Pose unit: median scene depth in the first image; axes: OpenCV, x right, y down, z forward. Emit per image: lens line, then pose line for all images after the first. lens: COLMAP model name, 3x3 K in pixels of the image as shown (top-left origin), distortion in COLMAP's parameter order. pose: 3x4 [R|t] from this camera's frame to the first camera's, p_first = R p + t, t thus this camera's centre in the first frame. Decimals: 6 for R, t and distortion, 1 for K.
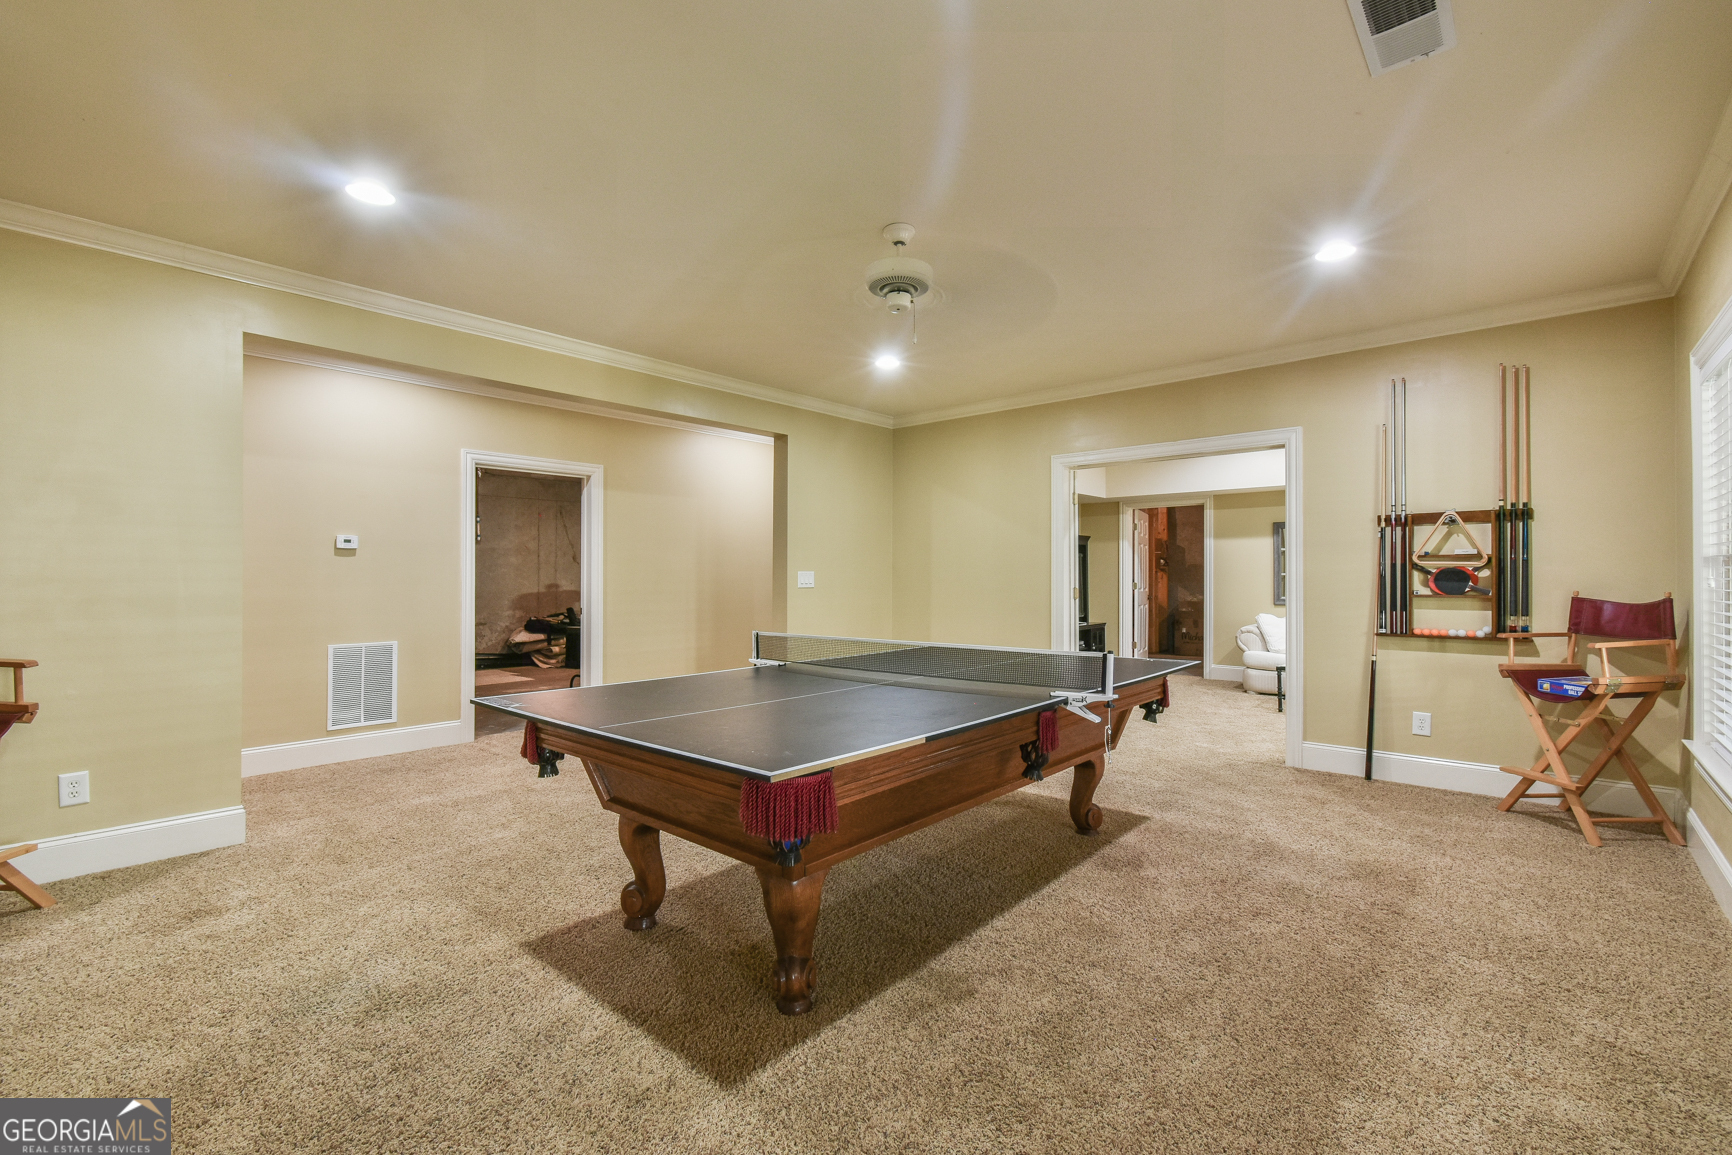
lens RADIAL K [[759.1, 0, 857.0], [0, 759.1, 582.2], [0, 0, 1]] dist [-0.002725, -0.004593]
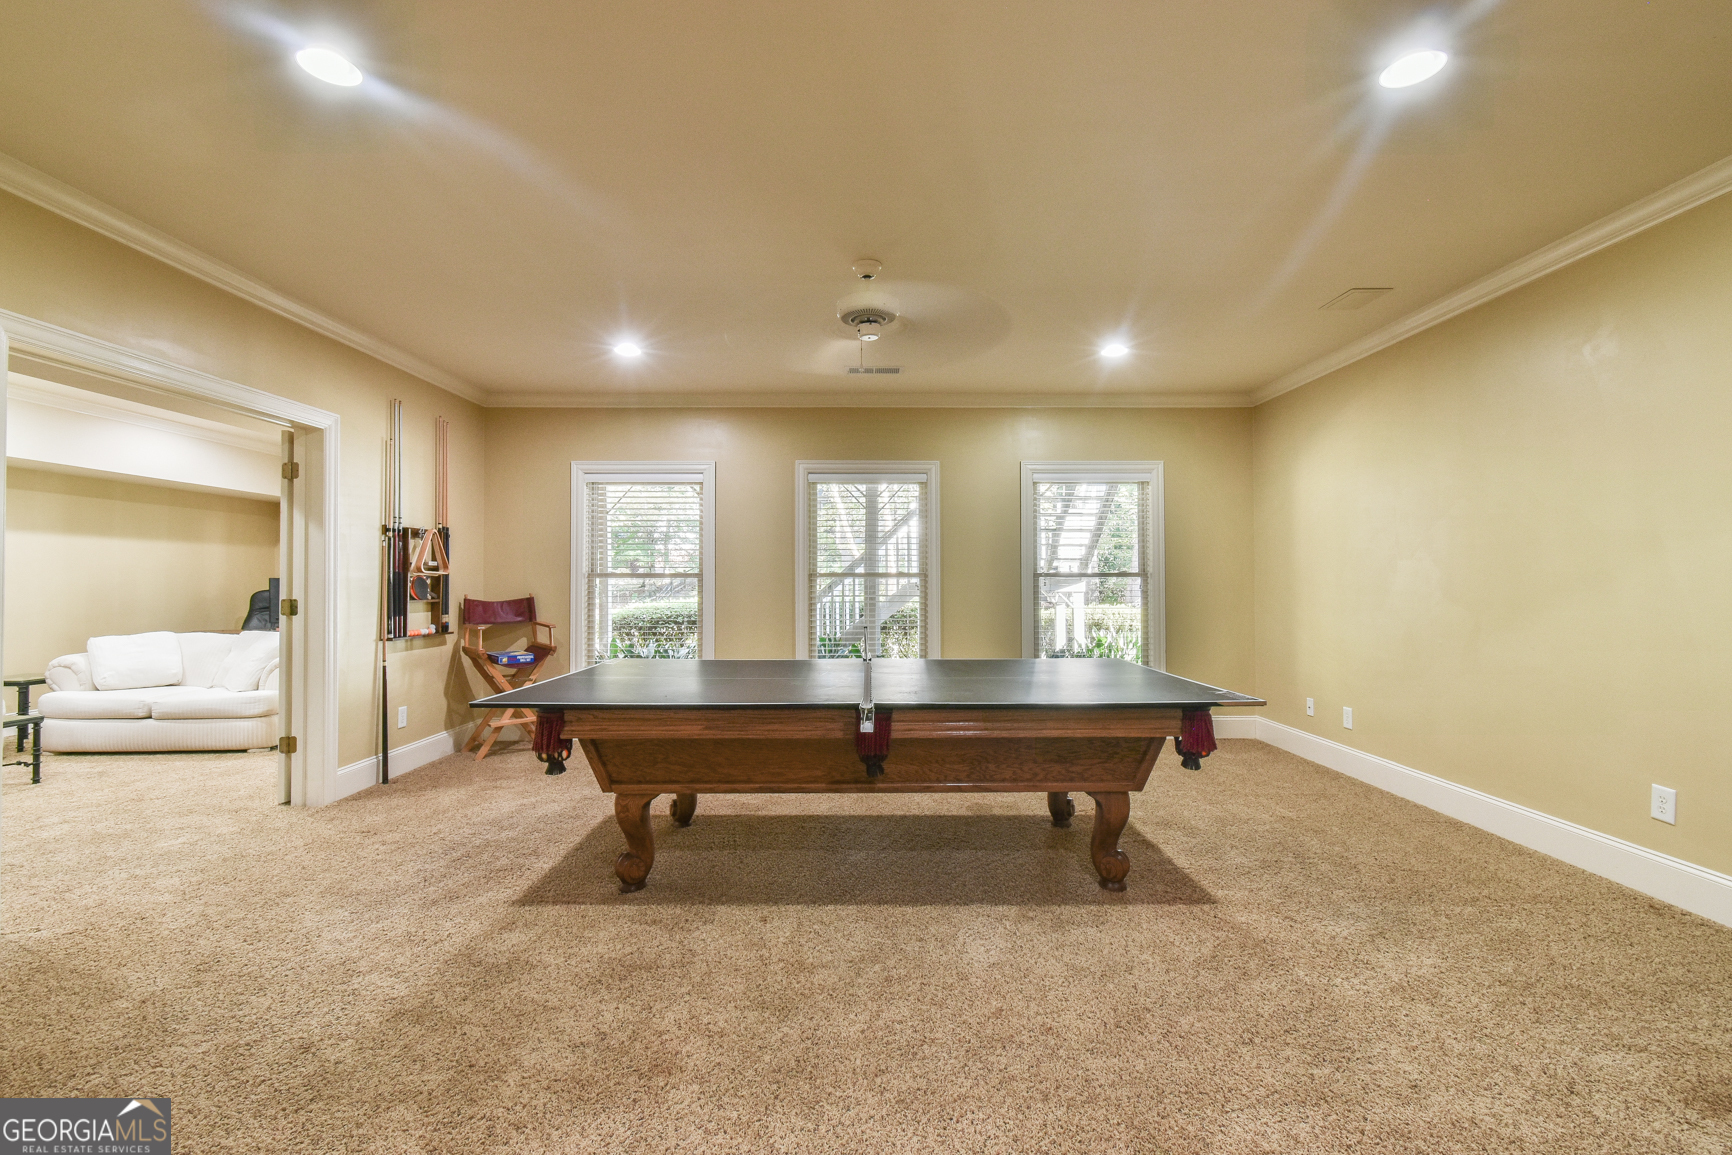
lens RADIAL K [[759.1, 0, 861.3], [0, 759.1, 577.6], [0, 0, 1]] dist [-0.002725, -0.004593]
pose [[-0.676965, 0.009515, 0.735954, -0.547114], [0.001595, 0.999933, -0.011460, -0.003214], [-0.736014, -0.006584, -0.676935, 1.289707]]
